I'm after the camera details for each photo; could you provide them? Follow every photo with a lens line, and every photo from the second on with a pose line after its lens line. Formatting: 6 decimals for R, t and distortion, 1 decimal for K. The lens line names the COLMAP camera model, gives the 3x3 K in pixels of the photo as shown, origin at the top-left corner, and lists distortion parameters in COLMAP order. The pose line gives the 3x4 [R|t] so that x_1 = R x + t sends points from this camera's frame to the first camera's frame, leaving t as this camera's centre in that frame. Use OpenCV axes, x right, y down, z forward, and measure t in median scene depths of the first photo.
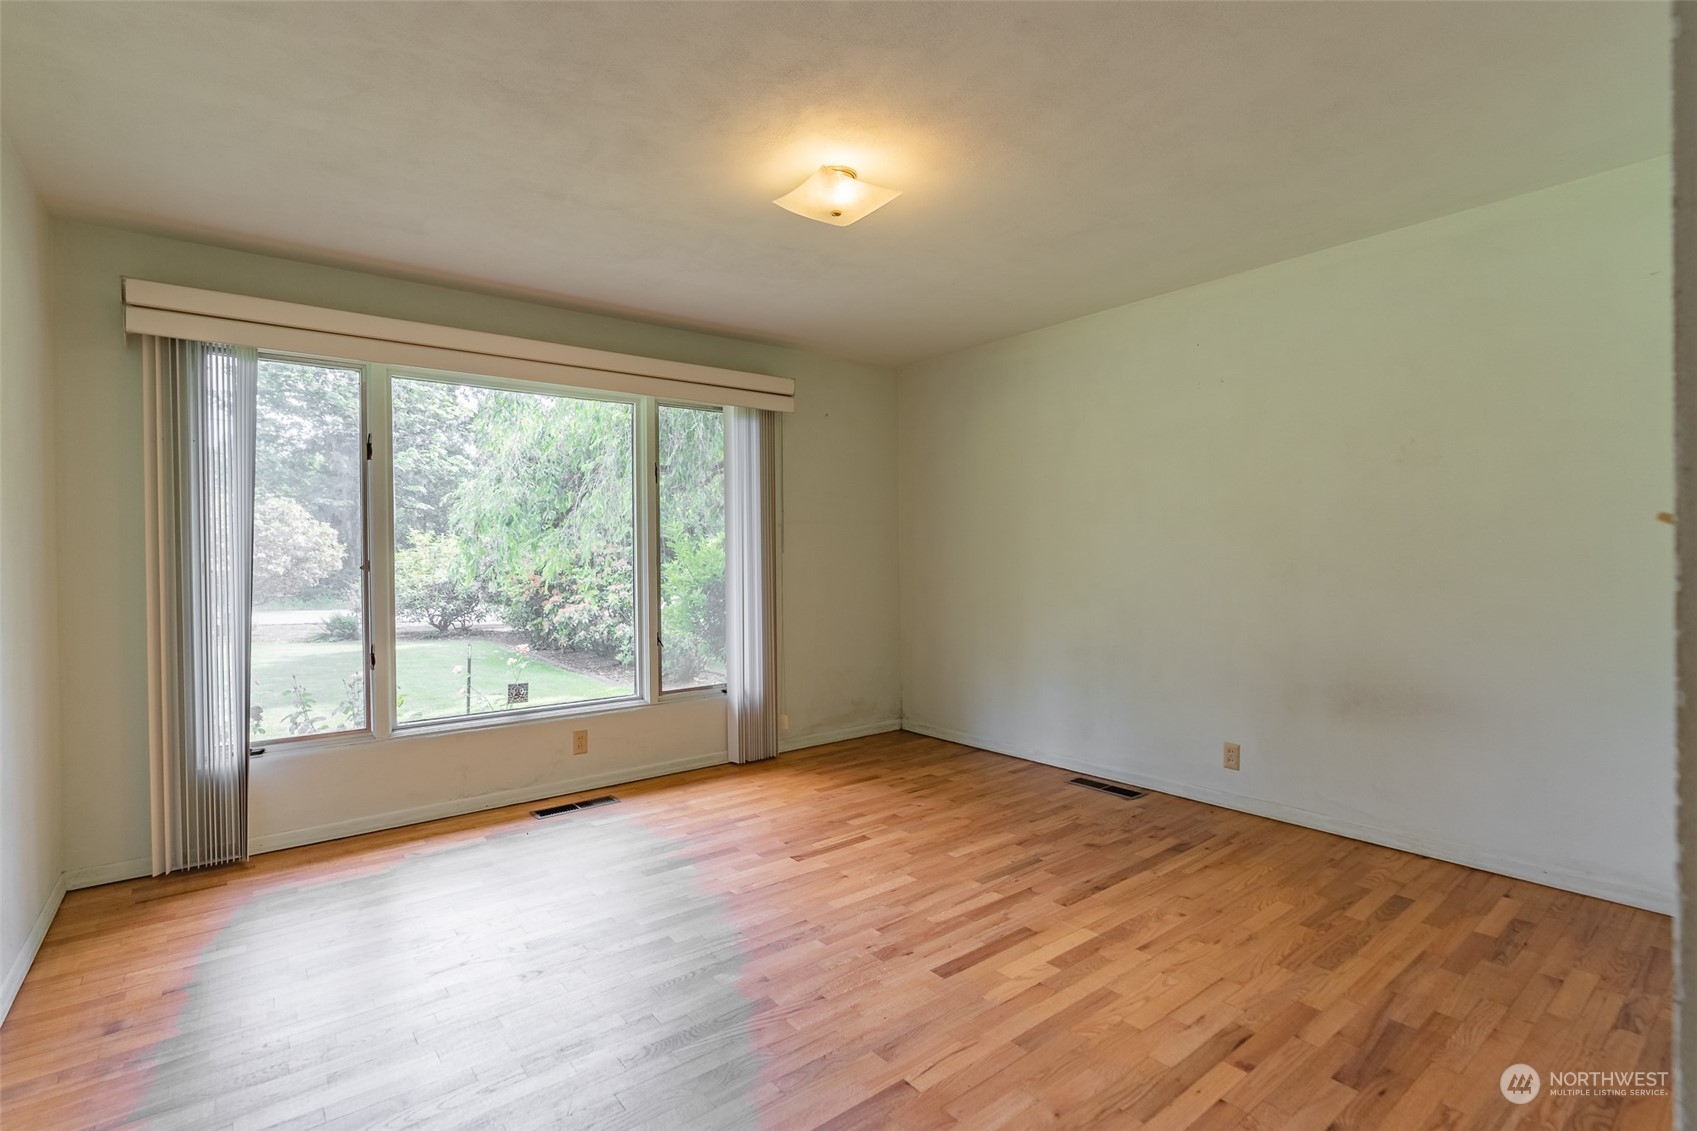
lens RADIAL K [[779.1, 0, 846.2], [0, 779.1, 560.7], [0, 0, 1]] dist [-0.014997, 0.003941]
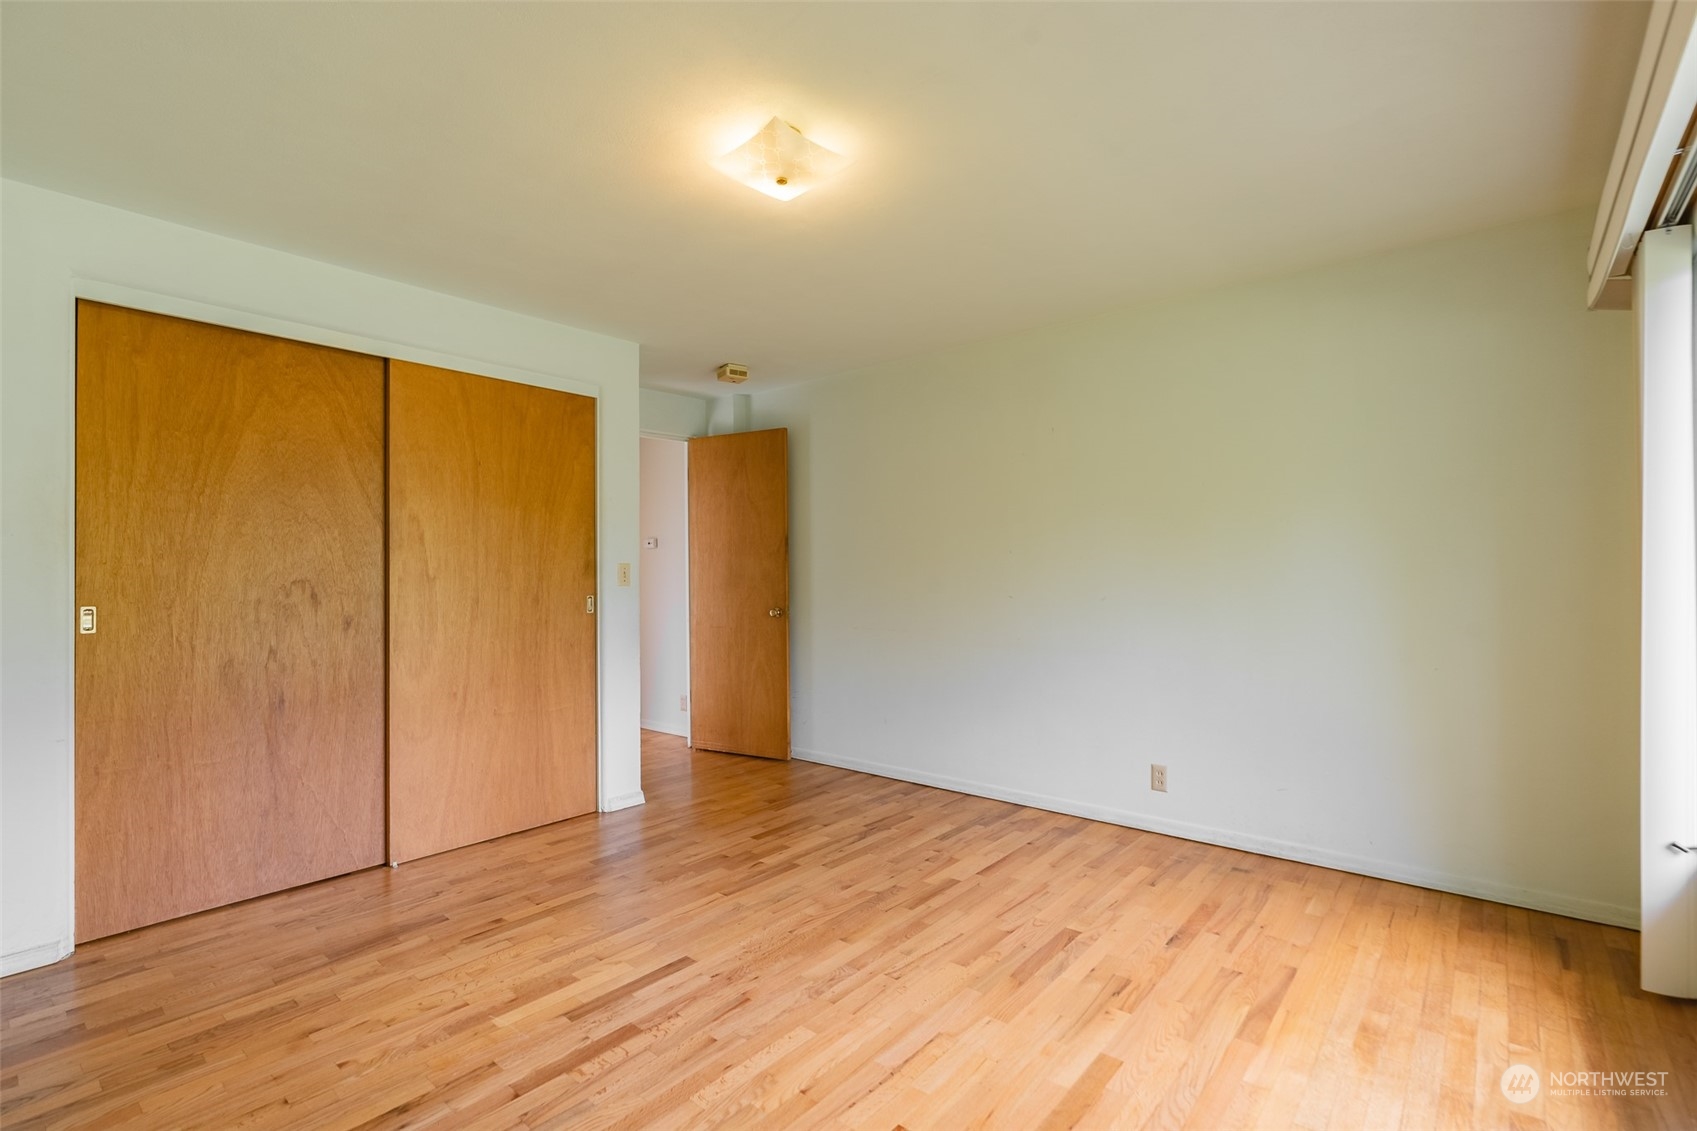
lens RADIAL K [[779.1, 0, 851.1], [0, 779.1, 565.0], [0, 0, 1]] dist [-0.014997, 0.003941]
pose [[-0.980332, 0.018678, -0.196471, 0.099236], [0.017810, 0.999822, 0.006184, -0.028065], [0.196552, 0.002563, -0.980490, 2.067143]]
